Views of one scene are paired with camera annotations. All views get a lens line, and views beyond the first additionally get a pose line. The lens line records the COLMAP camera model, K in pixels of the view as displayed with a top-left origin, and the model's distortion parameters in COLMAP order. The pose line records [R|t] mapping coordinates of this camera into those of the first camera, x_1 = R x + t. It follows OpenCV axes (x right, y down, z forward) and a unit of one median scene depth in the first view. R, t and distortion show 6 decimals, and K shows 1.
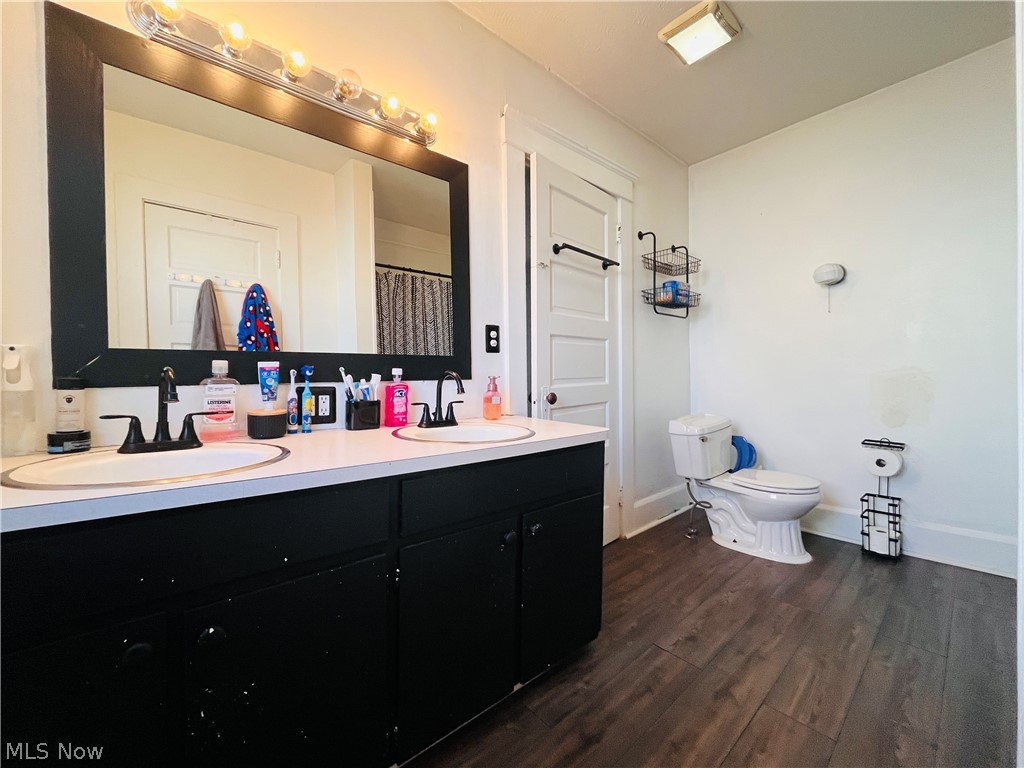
lens RADIAL K [[412.9, 0, 511.4], [0, 412.9, 378.8], [0, 0, 1]] dist [-0.024488, -0.000048]
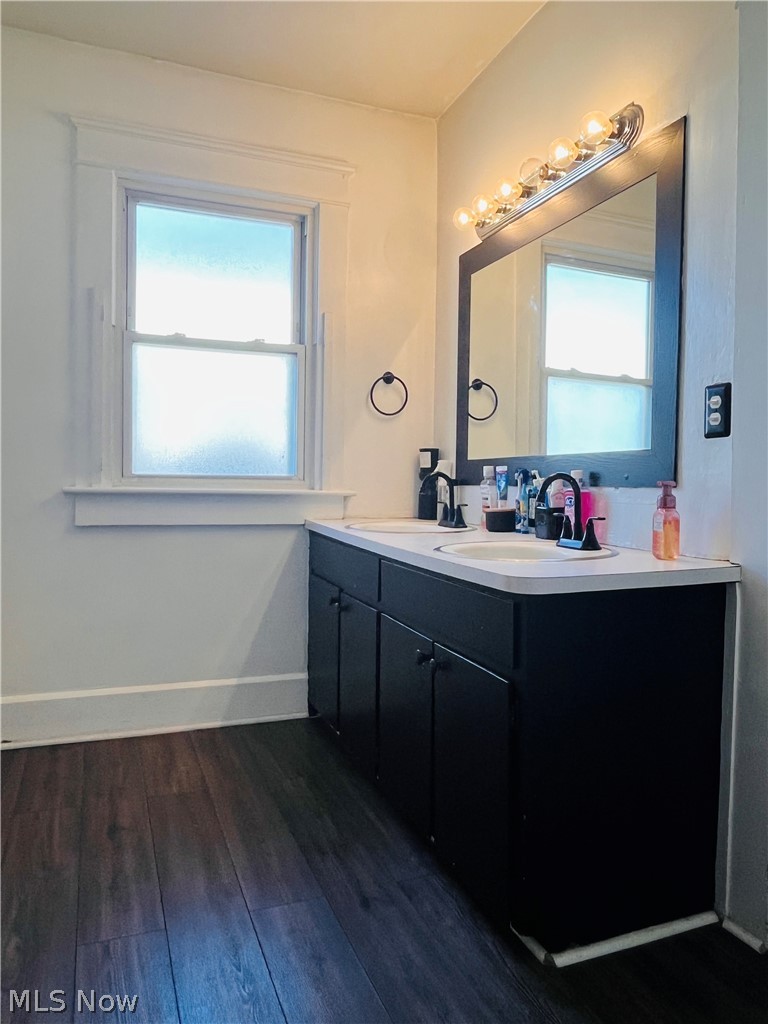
lens RADIAL K [[718.2, 0, 383.1], [0, 718.2, 515.0], [0, 0, 1]] dist [0.000108, -0.000024]
pose [[-0.339496, 0.035752, -0.939928, 1.382652], [-0.034007, 0.998158, 0.050250, 0.005094], [0.939993, 0.049024, -0.337654, 1.321748]]
